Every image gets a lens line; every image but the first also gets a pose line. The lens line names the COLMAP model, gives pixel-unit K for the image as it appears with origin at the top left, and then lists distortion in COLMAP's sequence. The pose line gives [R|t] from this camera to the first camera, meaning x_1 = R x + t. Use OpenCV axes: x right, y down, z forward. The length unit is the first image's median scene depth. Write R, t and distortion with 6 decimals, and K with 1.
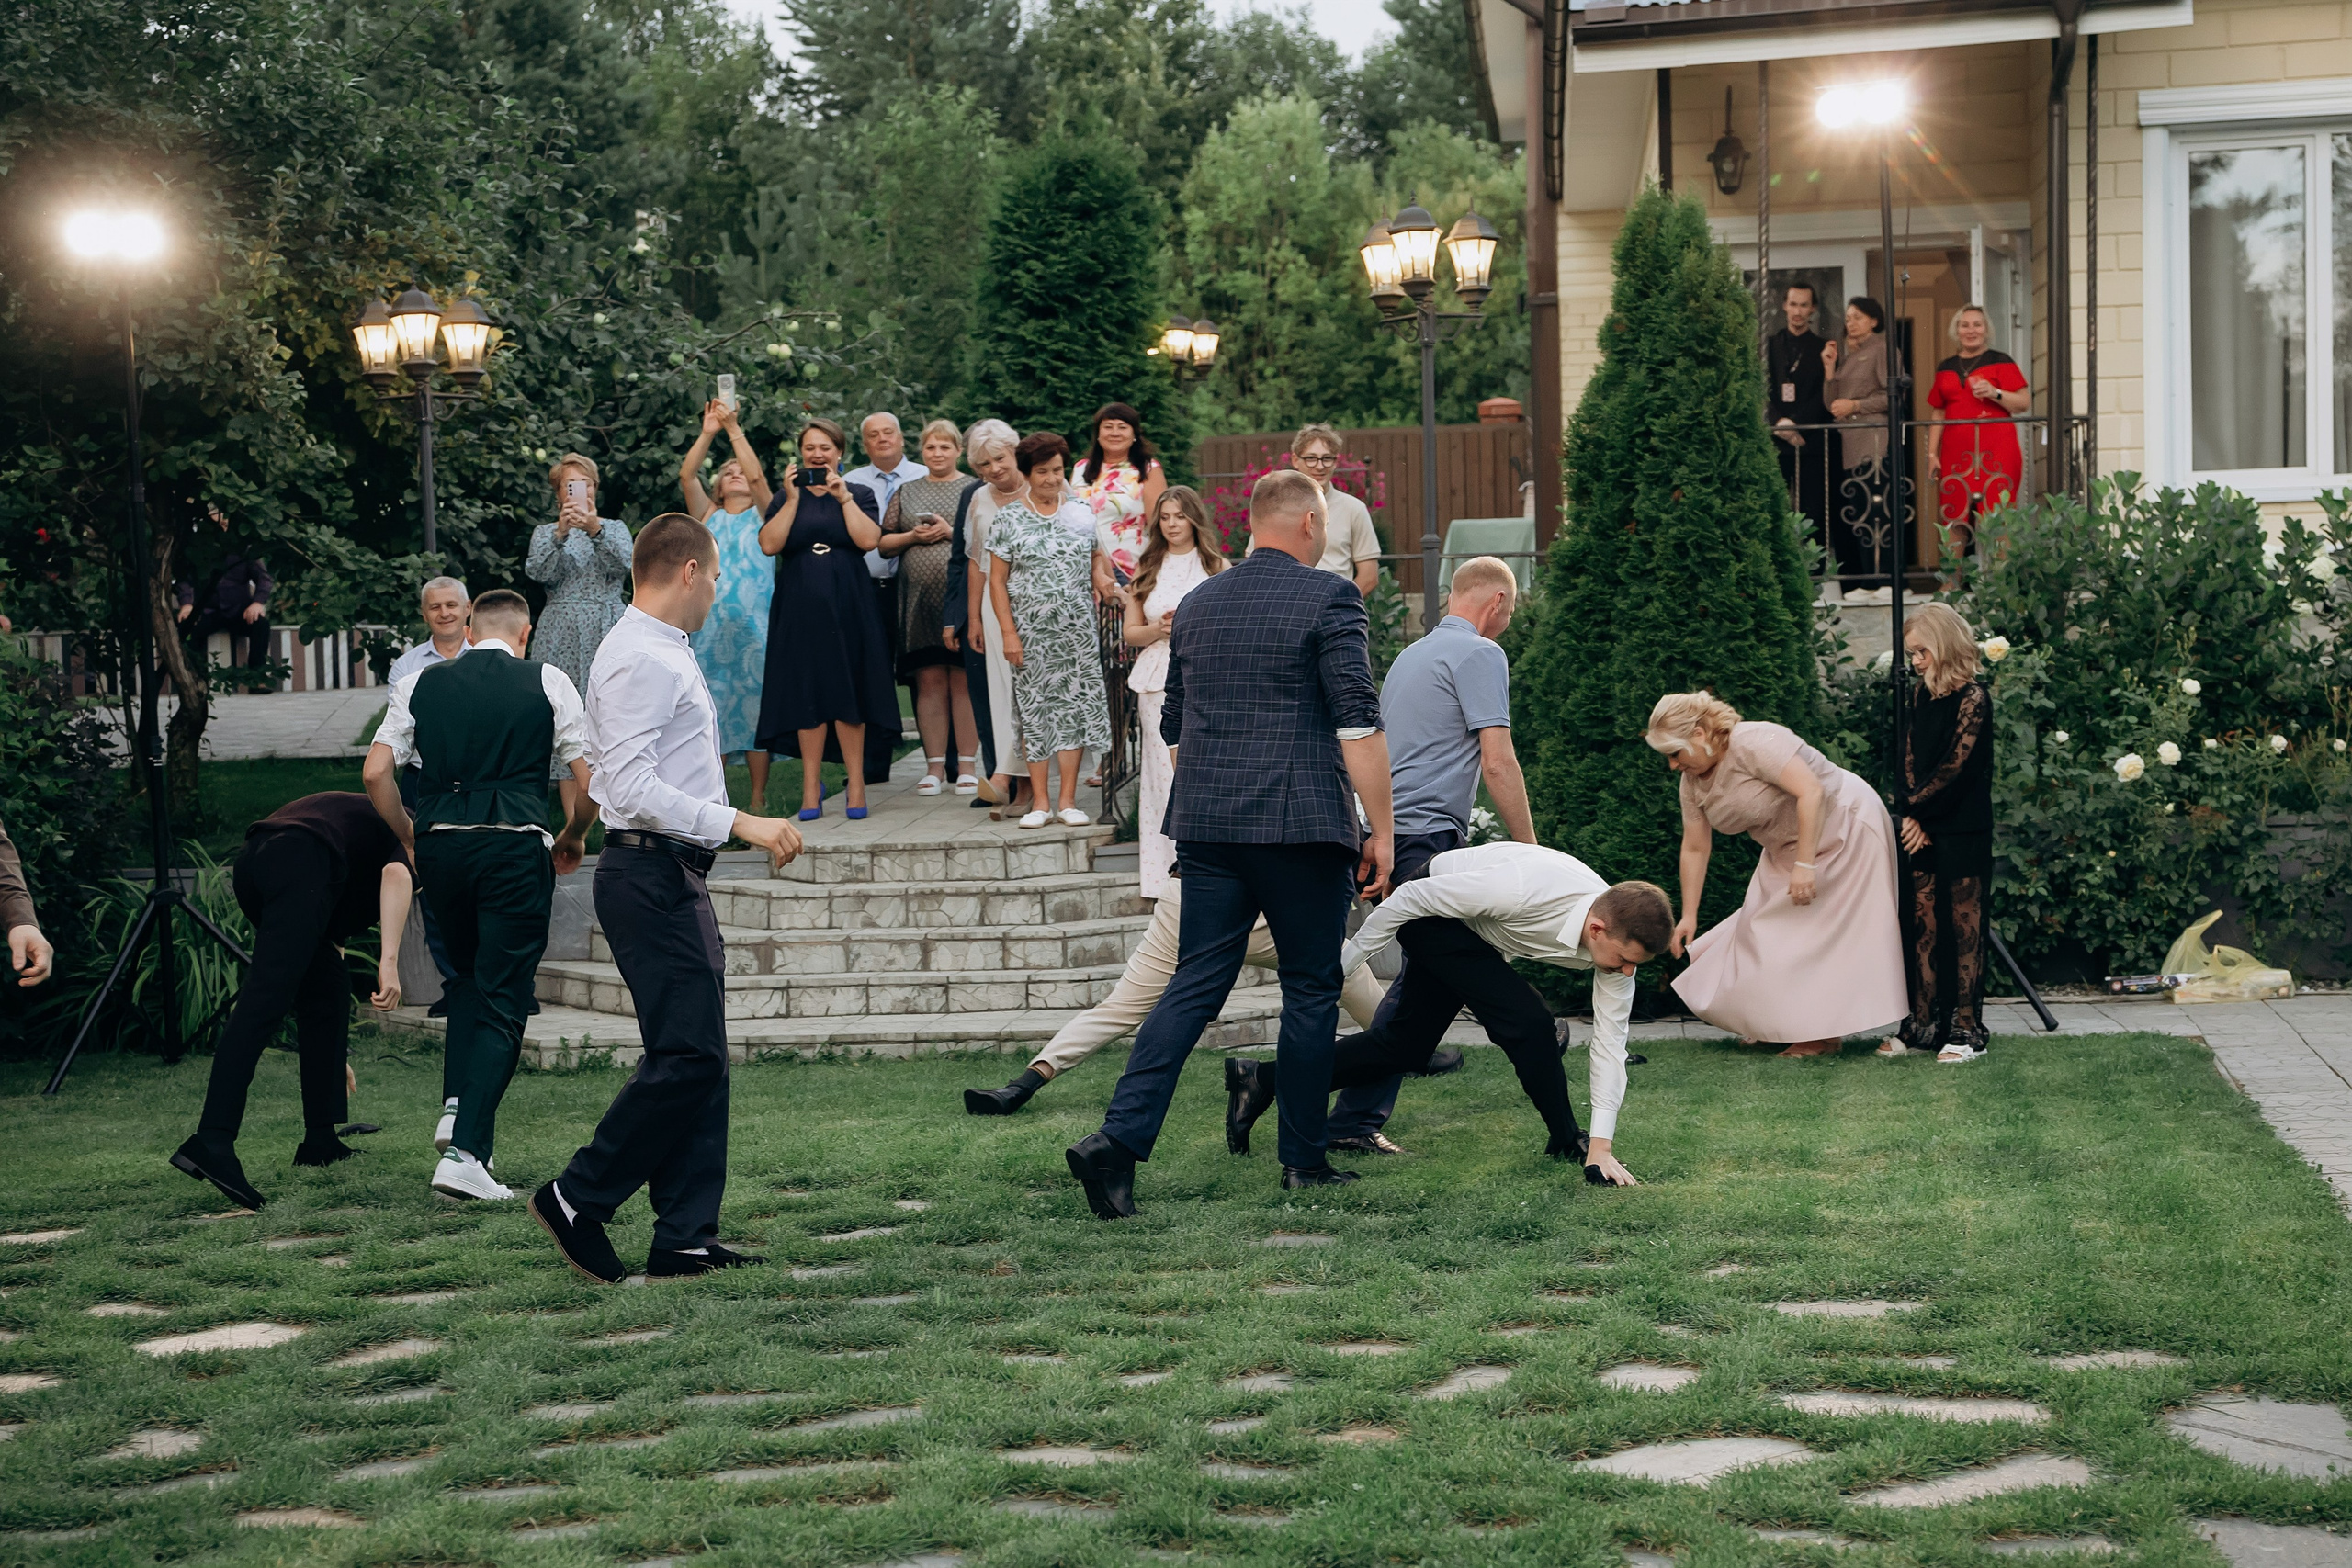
lens RADIAL K [[3661.4, 0, 1240.5], [0, 3661.4, 782.1], [0, 0, 1]] dist [0.008435, 0.544763]
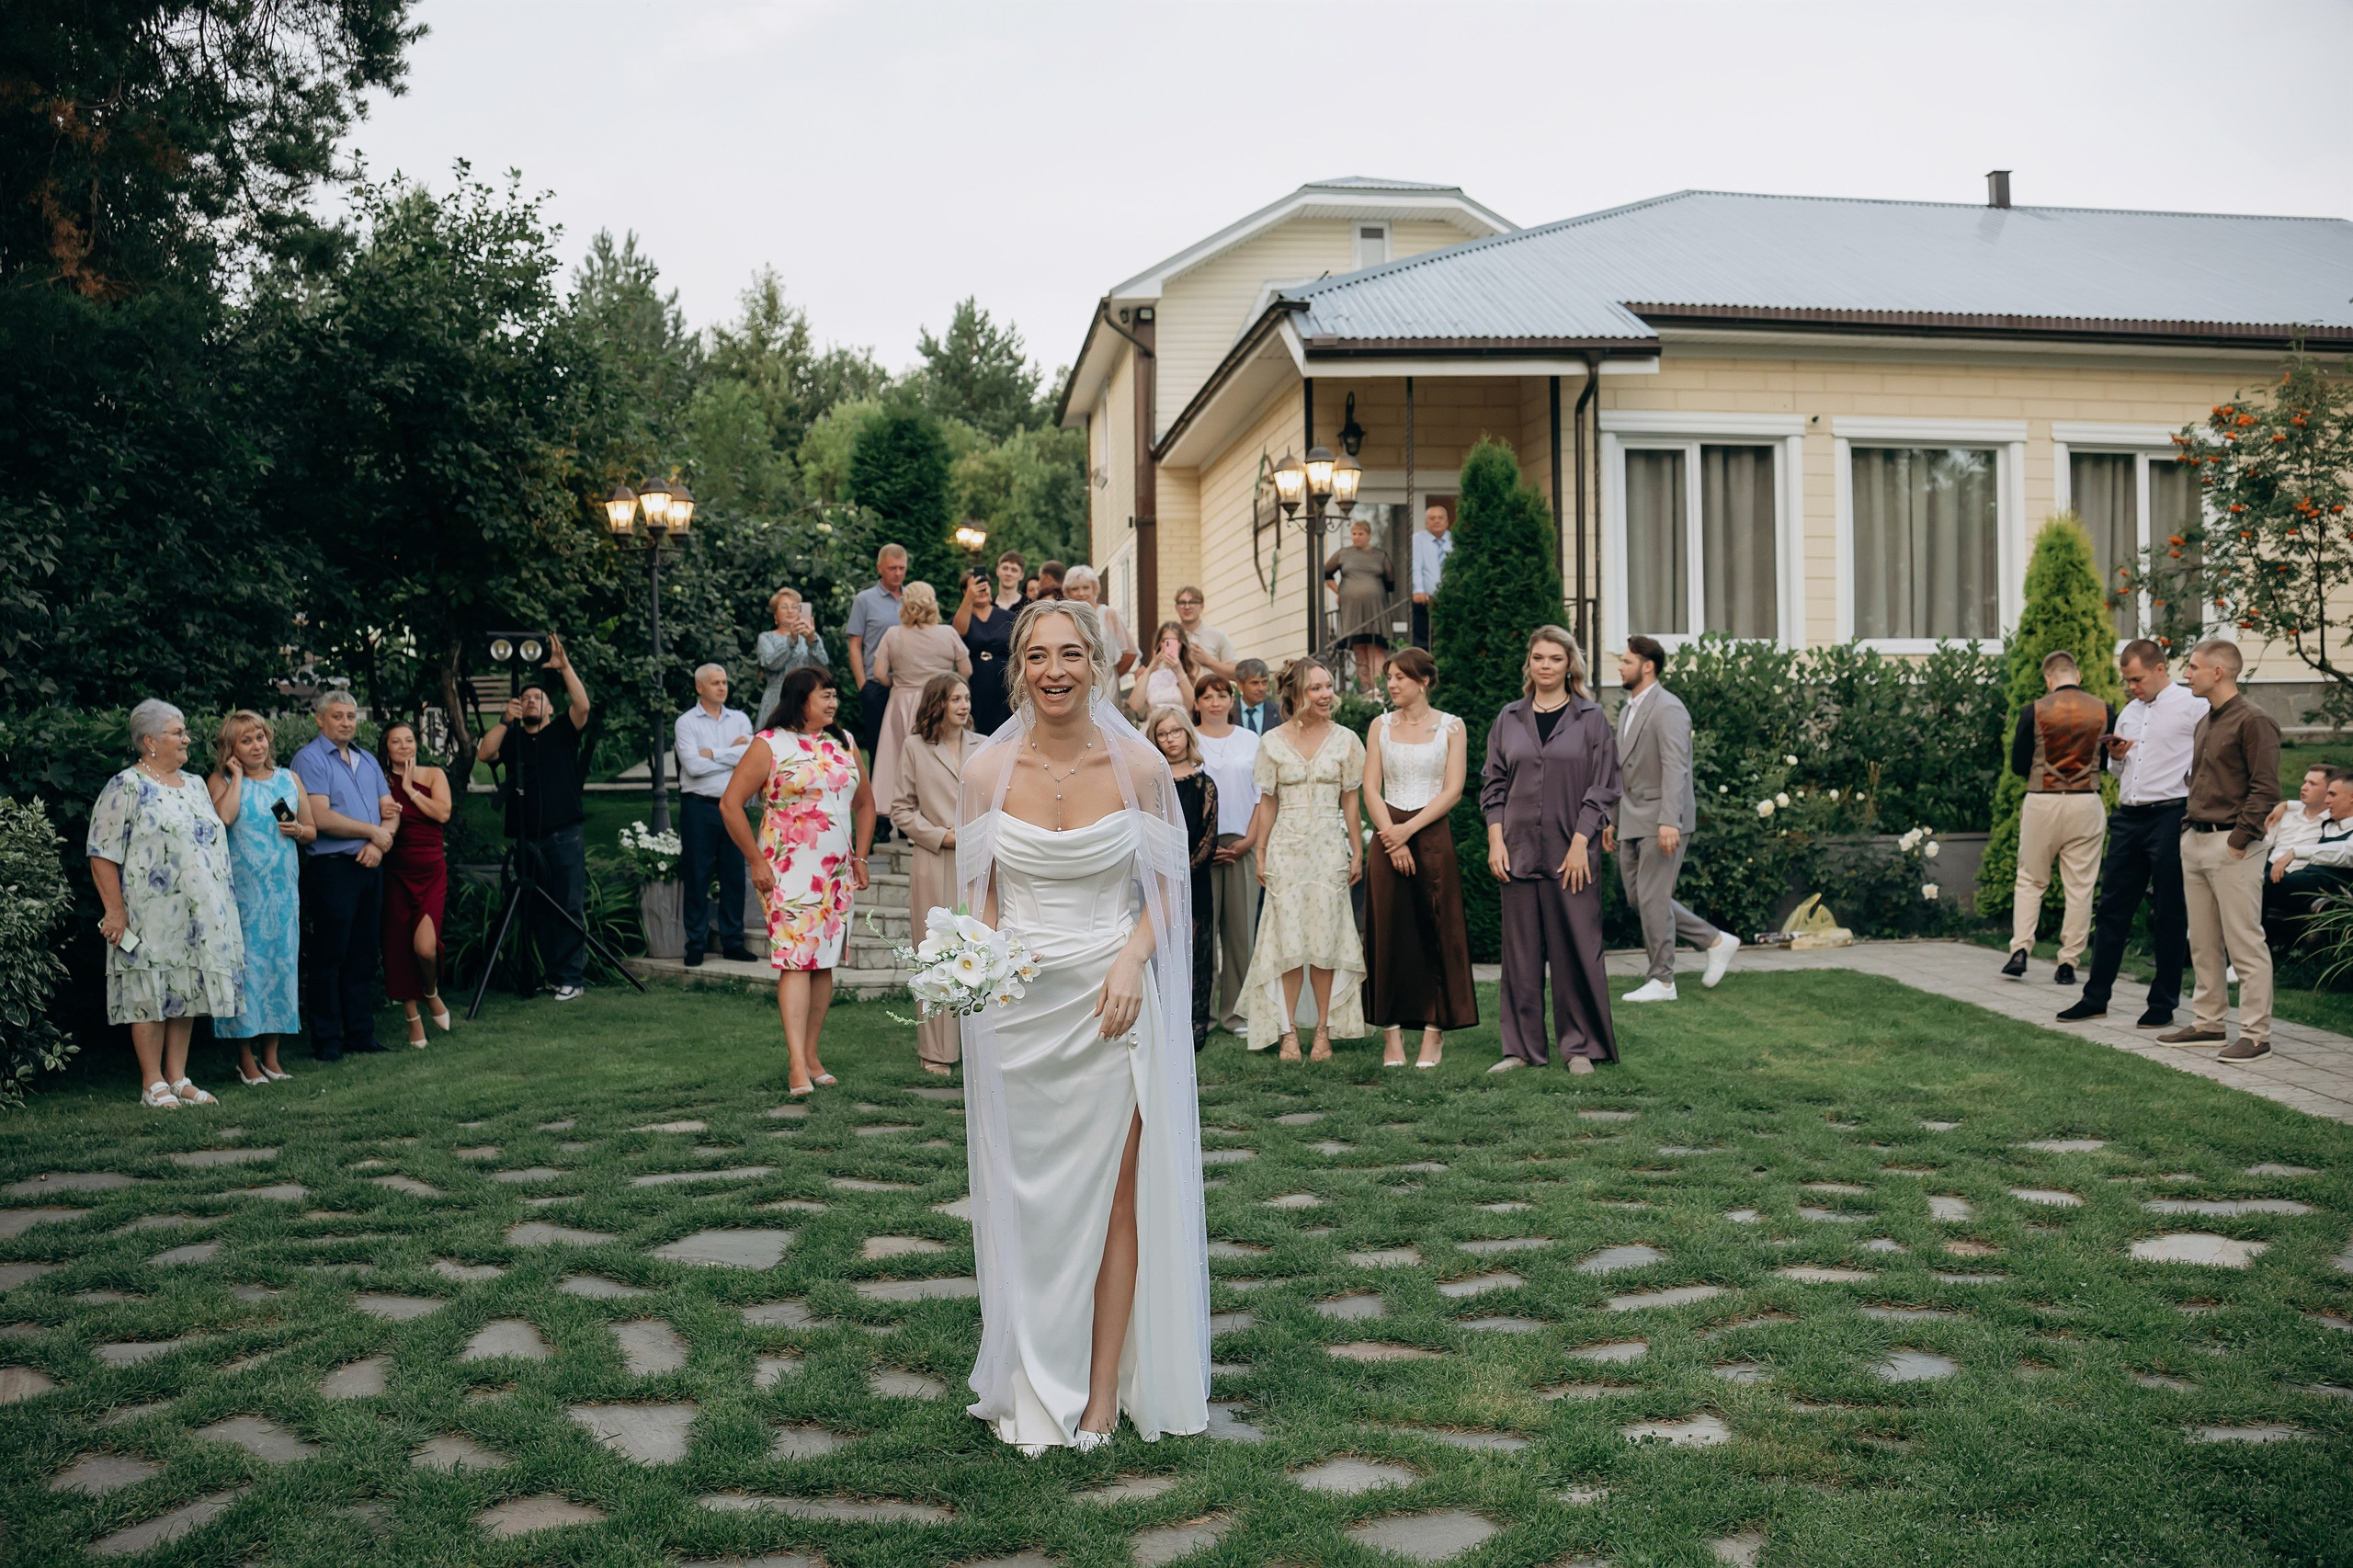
lens RADIAL K [[2169.0, 0, 1221.9], [0, 2169.0, 824.0], [0, 0, 1]] dist [-0.223972, 0.156103]
pose [[0.971725, 0.007105, 0.236007, -0.205378], [-0.007648, 0.999970, 0.001385, 0.003458], [-0.235990, -0.003151, 0.971750, 0.109135]]
